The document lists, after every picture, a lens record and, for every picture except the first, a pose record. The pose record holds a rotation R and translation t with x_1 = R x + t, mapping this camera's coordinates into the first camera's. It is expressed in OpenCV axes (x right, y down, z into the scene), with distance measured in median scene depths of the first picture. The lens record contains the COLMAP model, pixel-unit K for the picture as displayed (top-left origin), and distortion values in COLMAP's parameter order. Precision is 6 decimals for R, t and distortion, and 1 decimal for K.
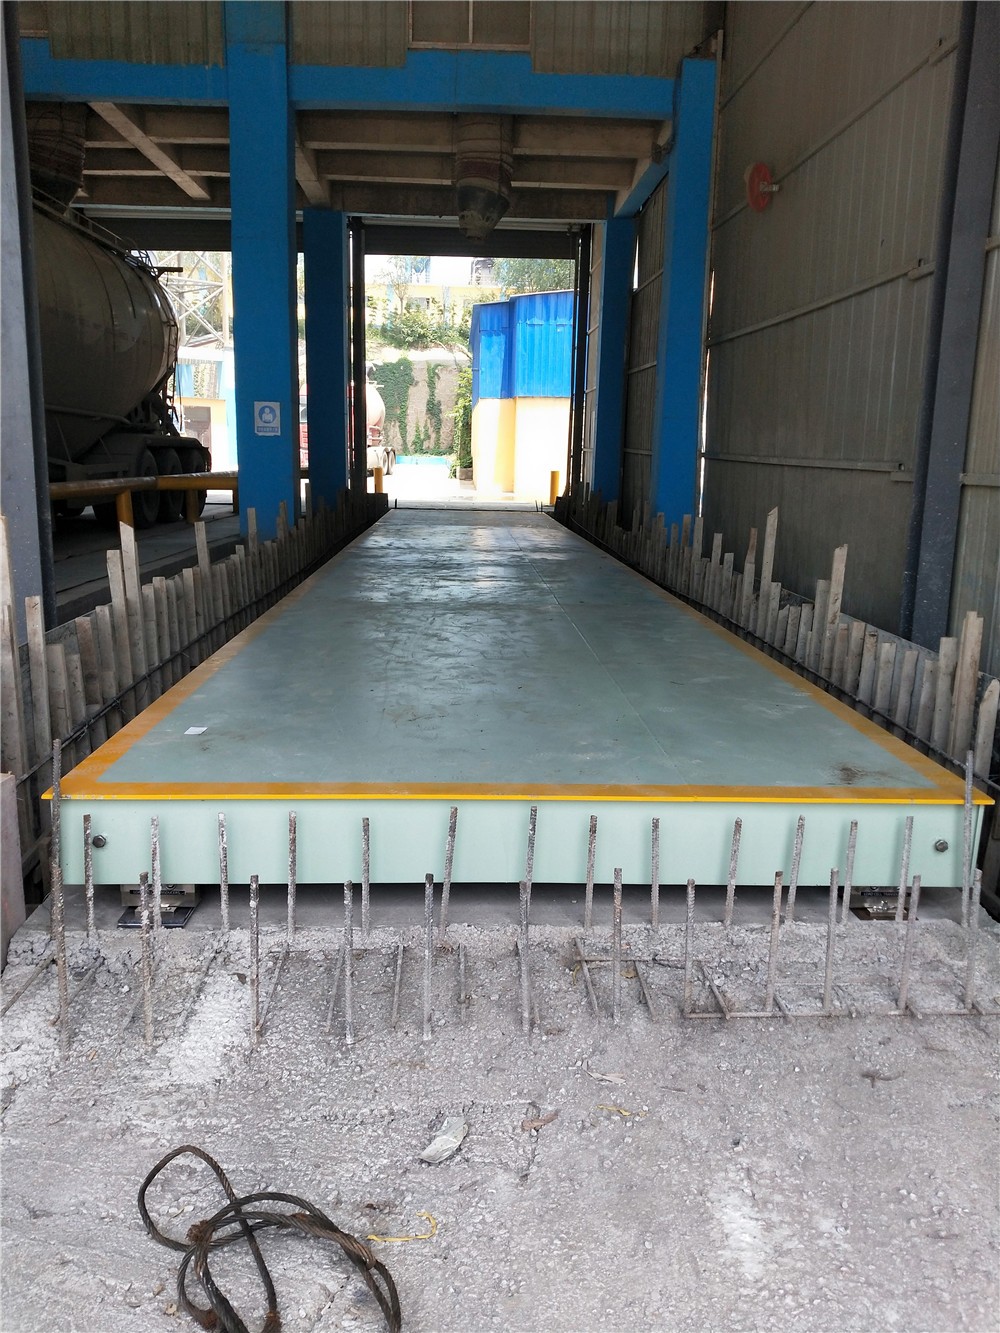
lens RADIAL K [[1065.8, 0, 500.8], [0, 1065.8, 687.5], [0, 0, 1]] dist [-0.010568, -0.007239]
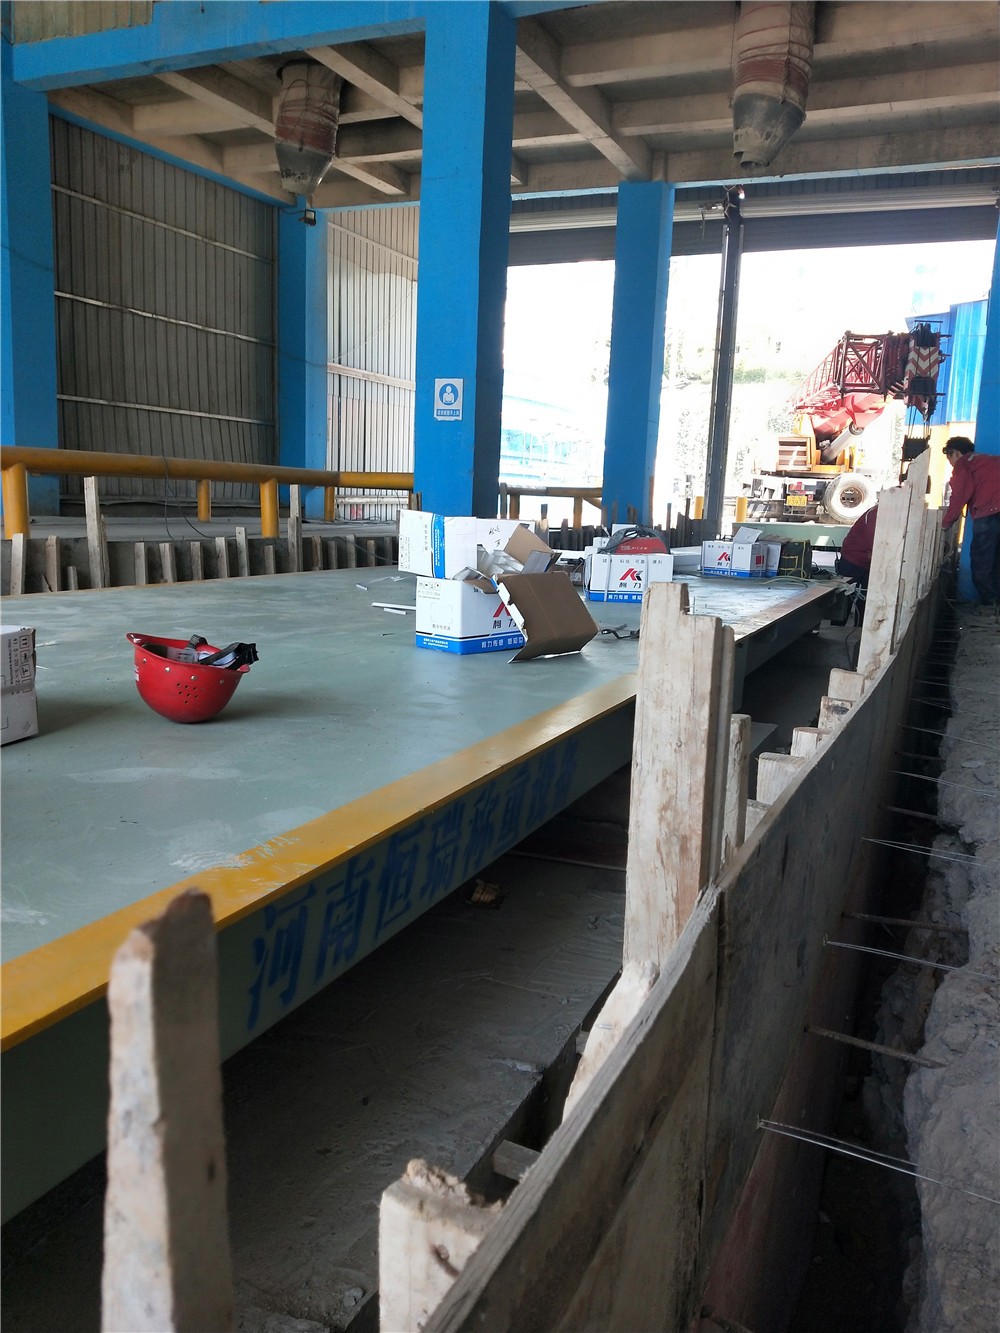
lens RADIAL K [[1059.5, 0, 497.1], [0, 1059.5, 683.7], [0, 0, 1]] dist [0.009277, -0.022425]
pose [[0.900264, 0.087318, -0.426497, 0.195716], [-0.109729, 0.993561, -0.028204, -0.017301], [0.421288, 0.072190, 0.904049, 0.317302]]
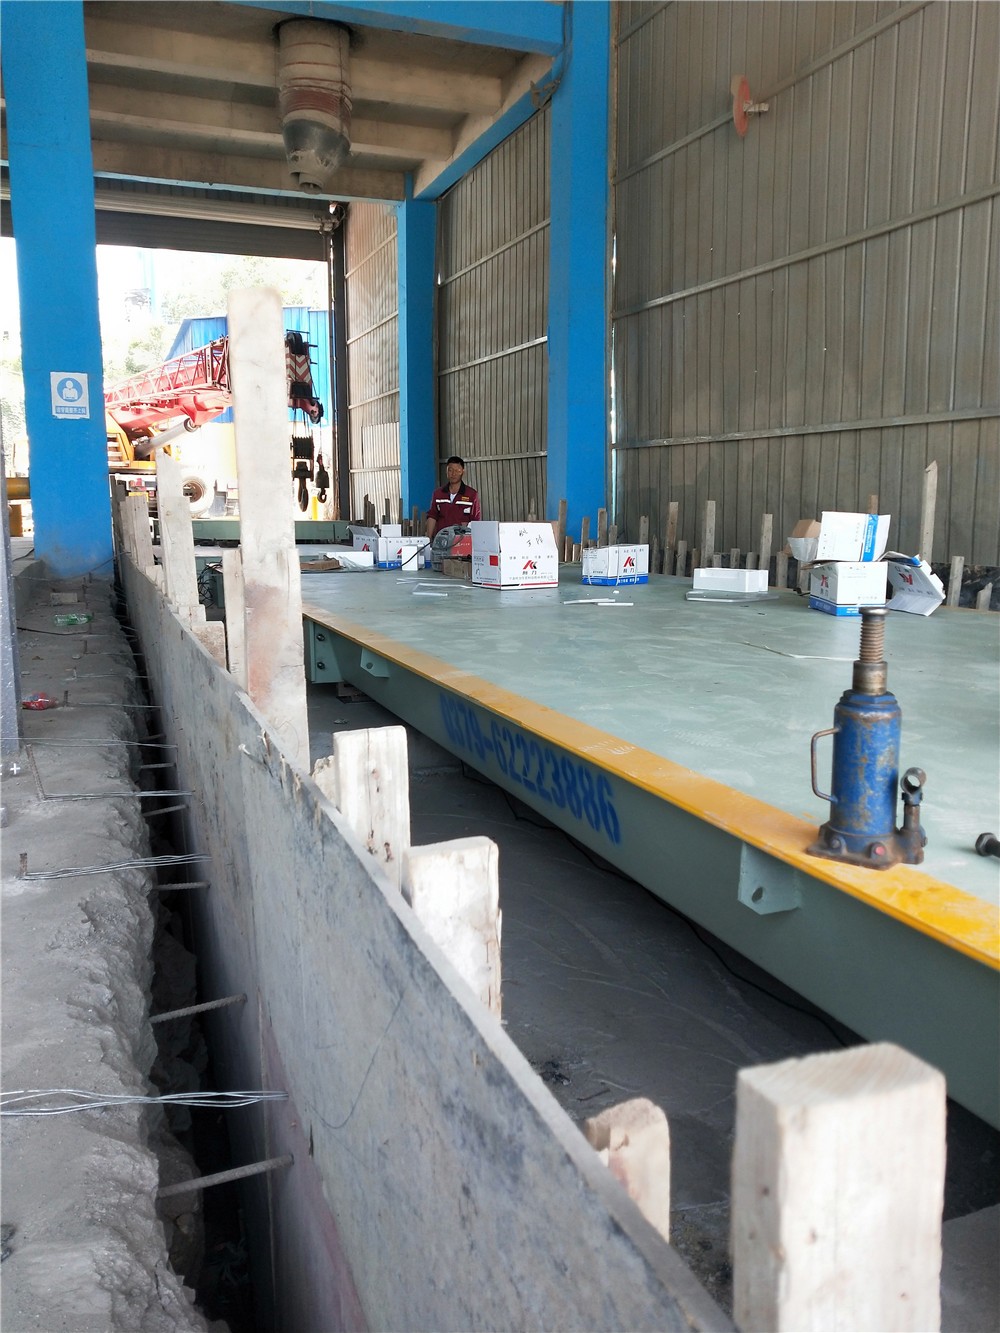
lens RADIAL K [[1067.0, 0, 500.0], [0, 1067.0, 666.5], [0, 0, 1]] dist [0.061098, -0.098224]
pose [[0.950618, -0.065085, 0.303462, -0.188956], [0.083818, 0.995270, -0.049106, -0.006017], [-0.298830, 0.072116, 0.951577, 0.237438]]
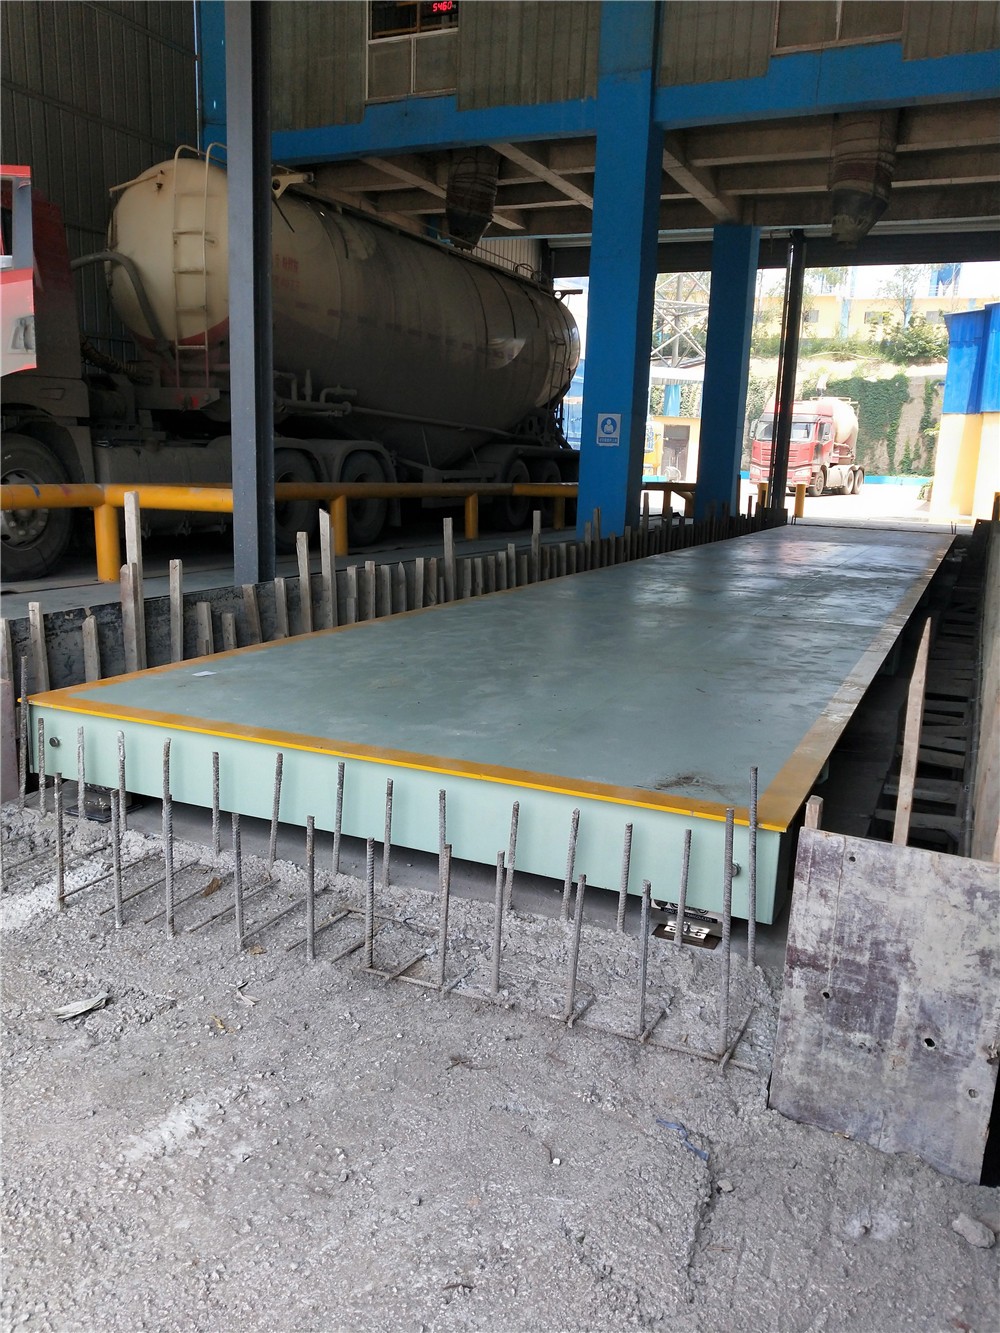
lens RADIAL K [[1052.3, 0, 517.0], [0, 1052.3, 692.5], [0, 0, 1]] dist [-0.004362, -0.007491]
pose [[0.899897, 0.105811, -0.423071, 0.180409], [-0.110077, 0.993819, 0.014416, 0.001735], [0.421981, 0.033597, 0.905982, 0.029998]]
